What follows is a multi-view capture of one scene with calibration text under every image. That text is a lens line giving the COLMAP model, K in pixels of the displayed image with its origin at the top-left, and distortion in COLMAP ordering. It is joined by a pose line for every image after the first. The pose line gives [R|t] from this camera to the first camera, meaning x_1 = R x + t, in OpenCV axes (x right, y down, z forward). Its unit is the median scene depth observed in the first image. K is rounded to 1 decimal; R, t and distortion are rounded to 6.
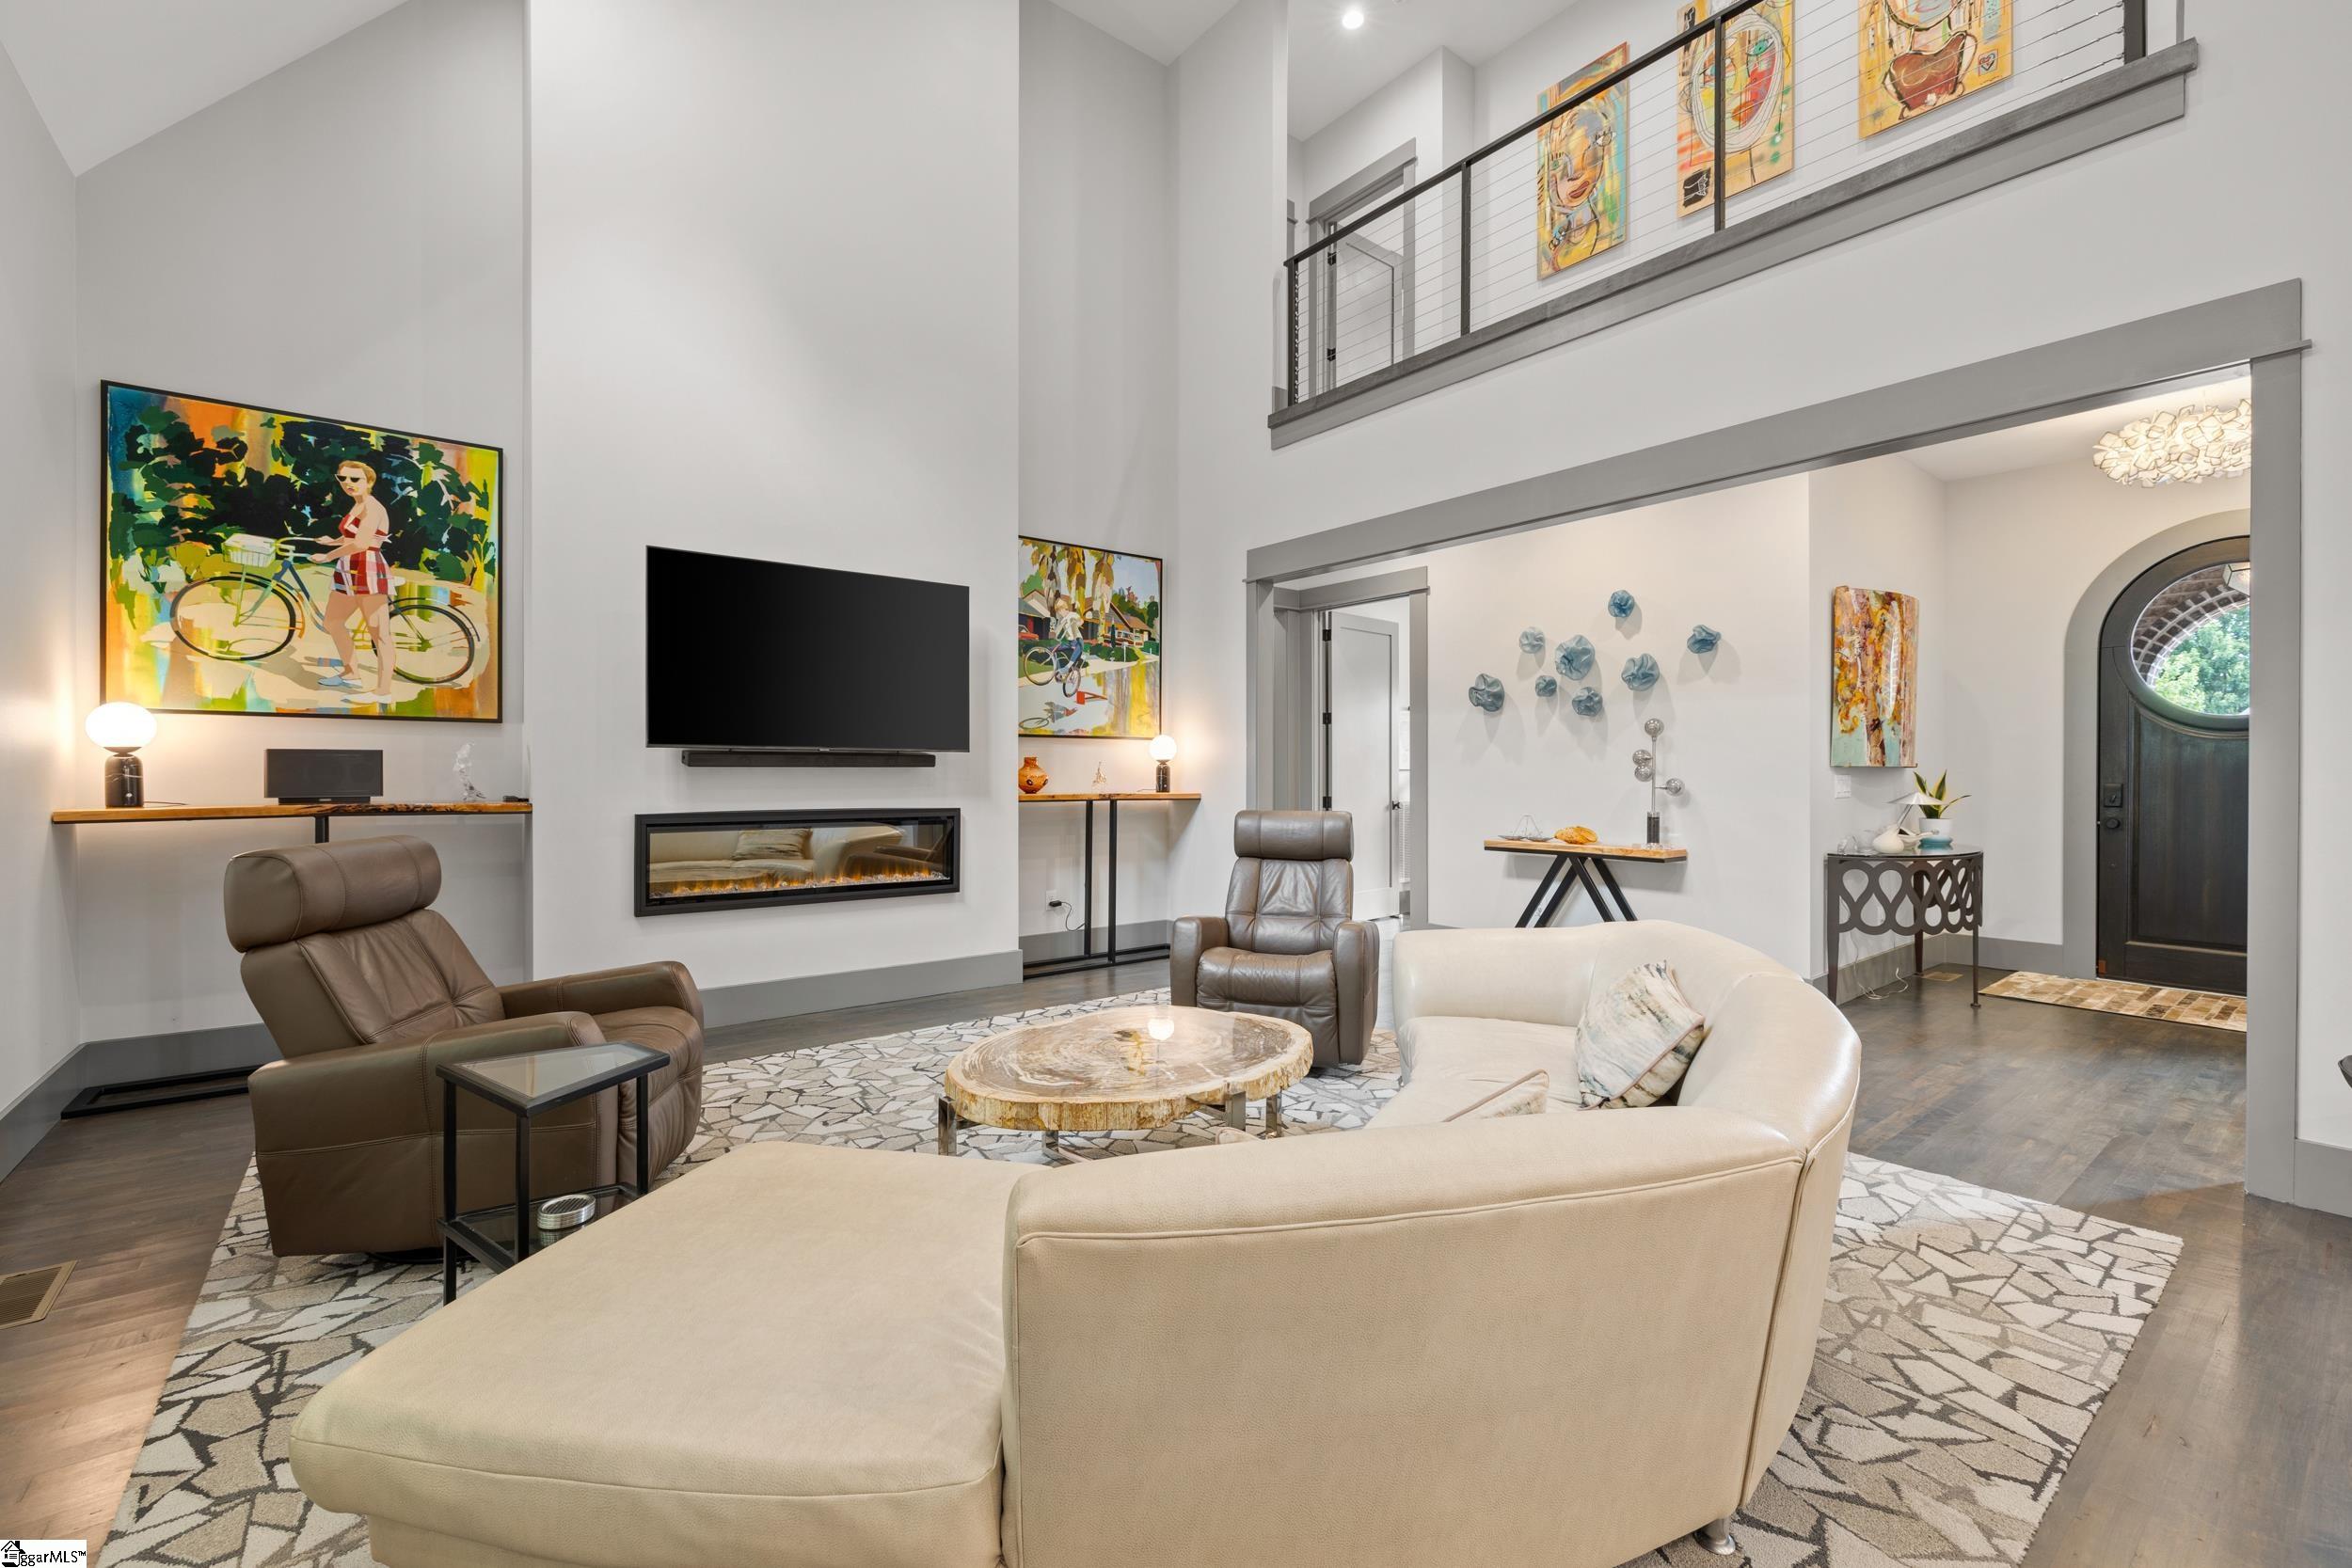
lens RADIAL K [[990.4, 0, 1180.4], [0, 990.4, 777.2], [0, 0, 1]] dist [0.004368, 0.000138]
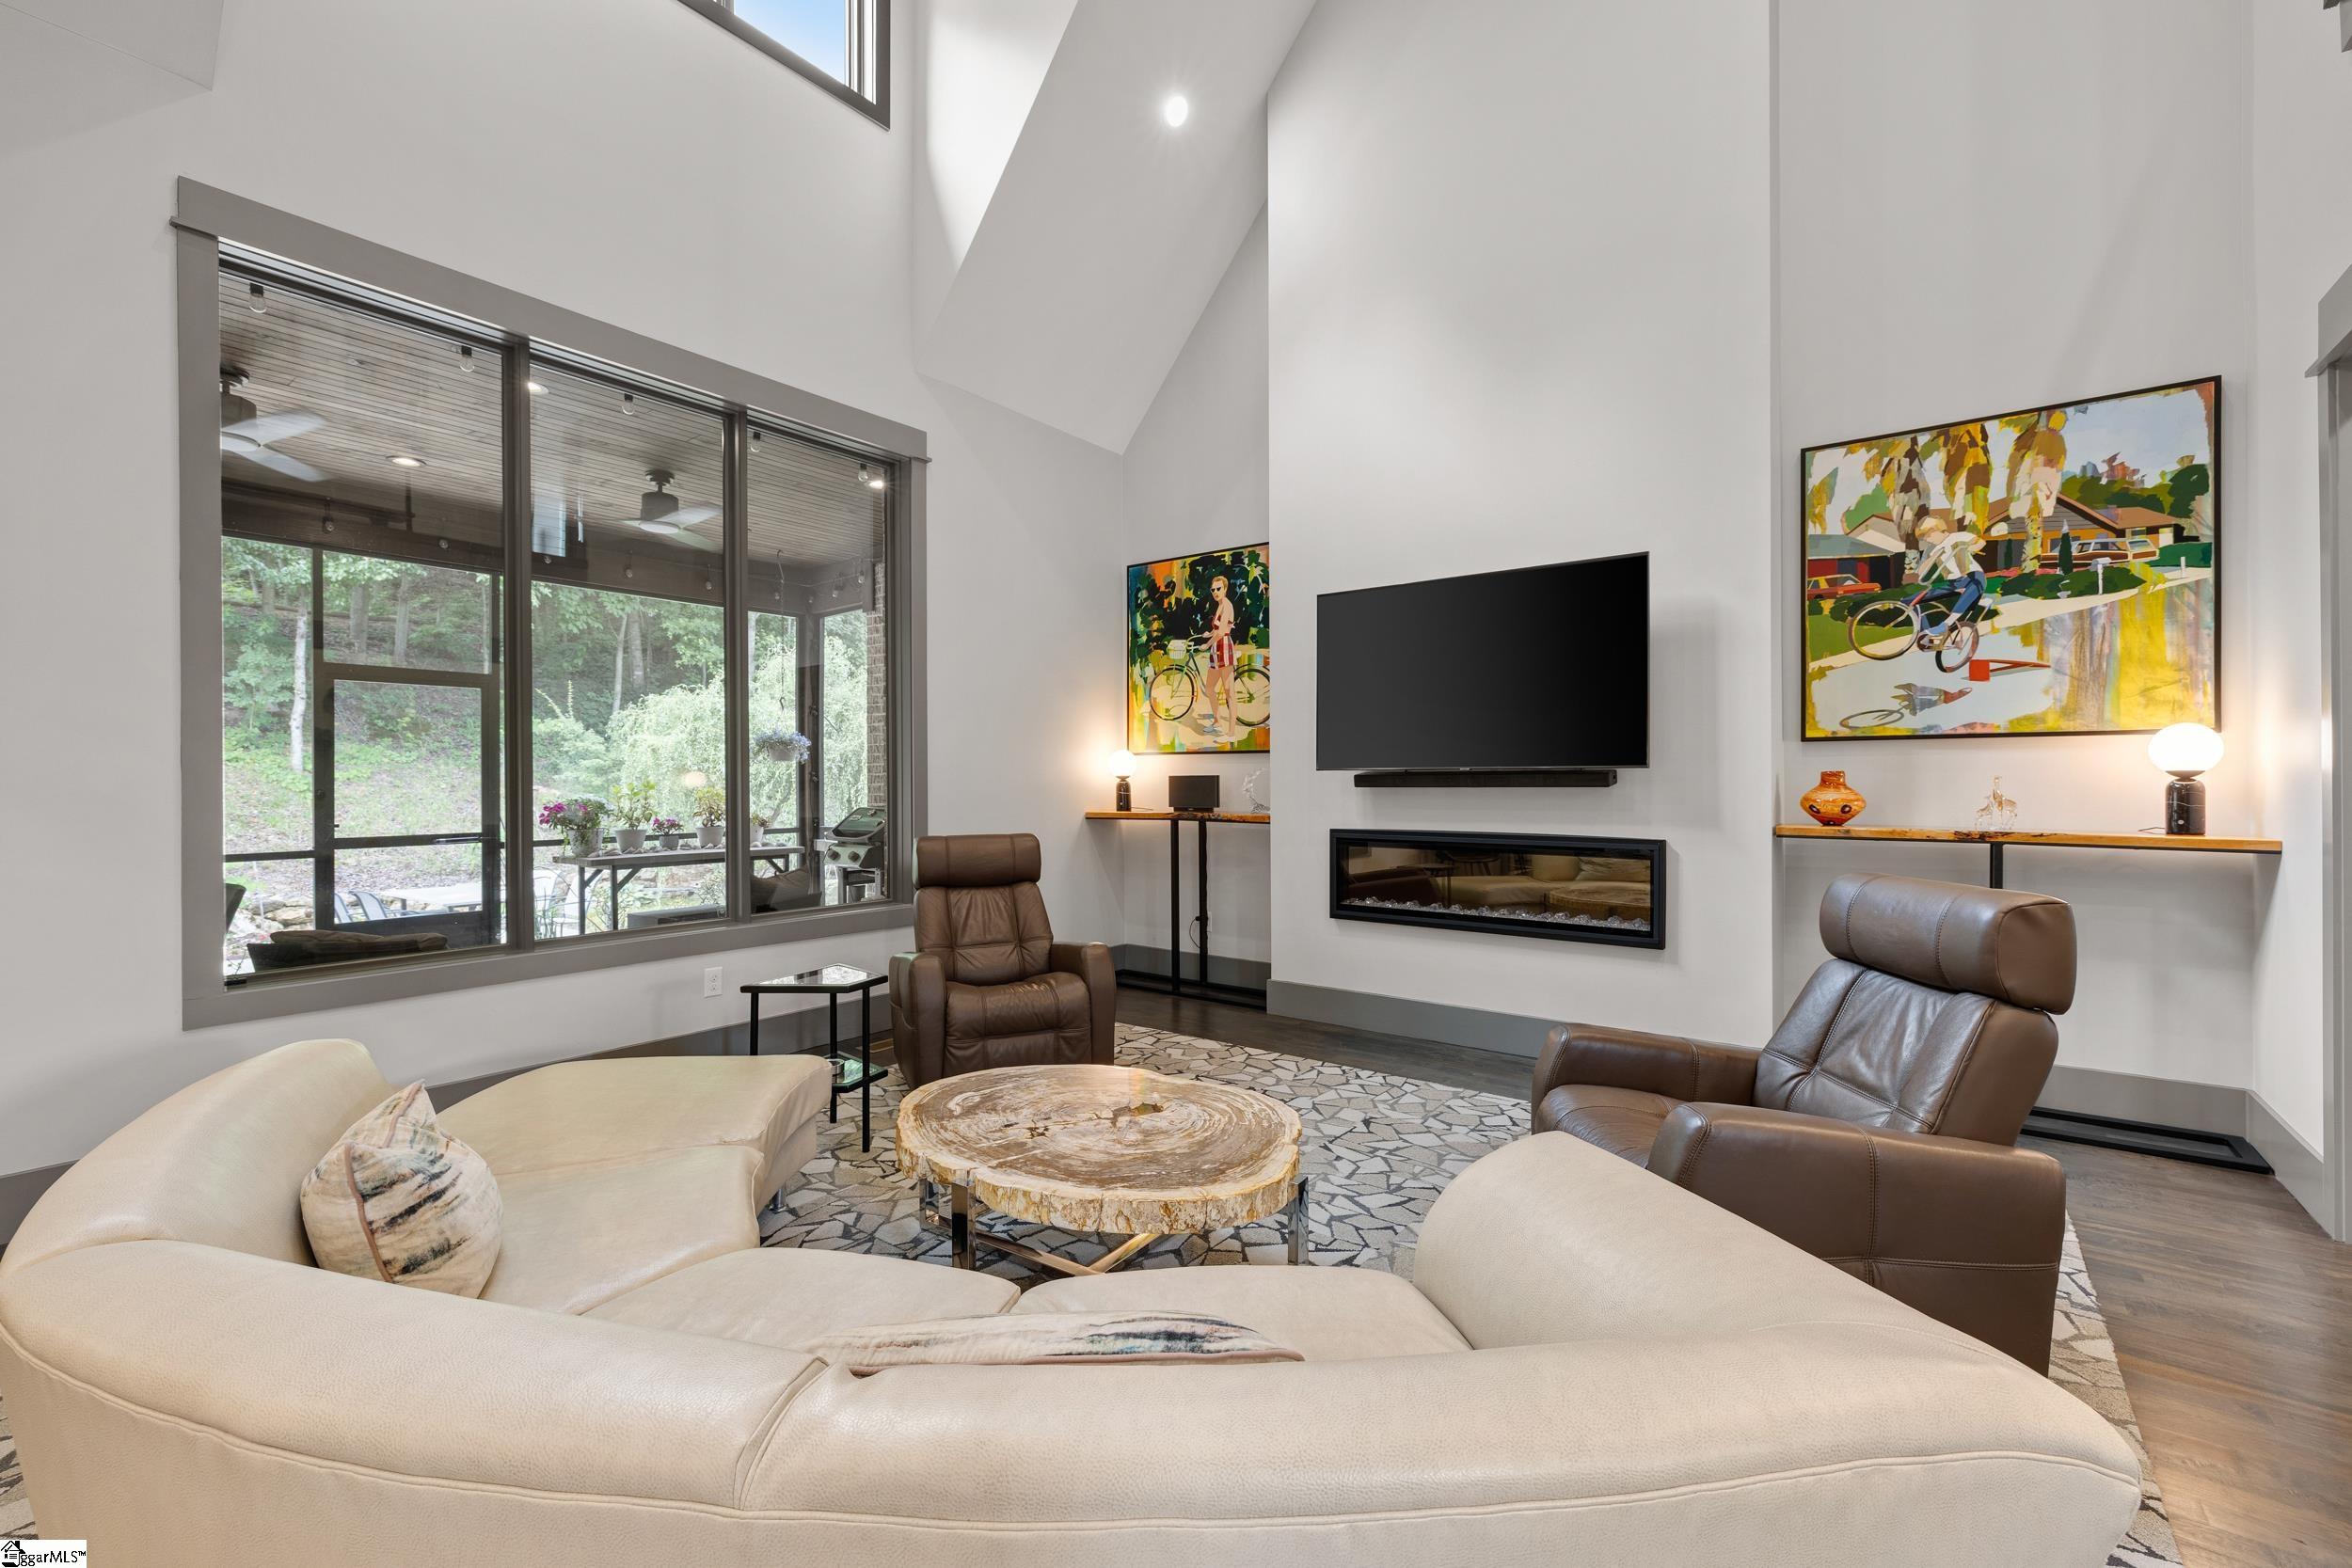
lens RADIAL K [[990.4, 0, 1183.2], [0, 990.4, 784.8], [0, 0, 1]] dist [0.004368, 0.000138]
pose [[0.256319, 0.000661, -0.966592, 0.533509], [-0.004015, 0.999992, -0.000380, -0.012579], [0.966584, 0.003978, 0.256319, 0.559781]]
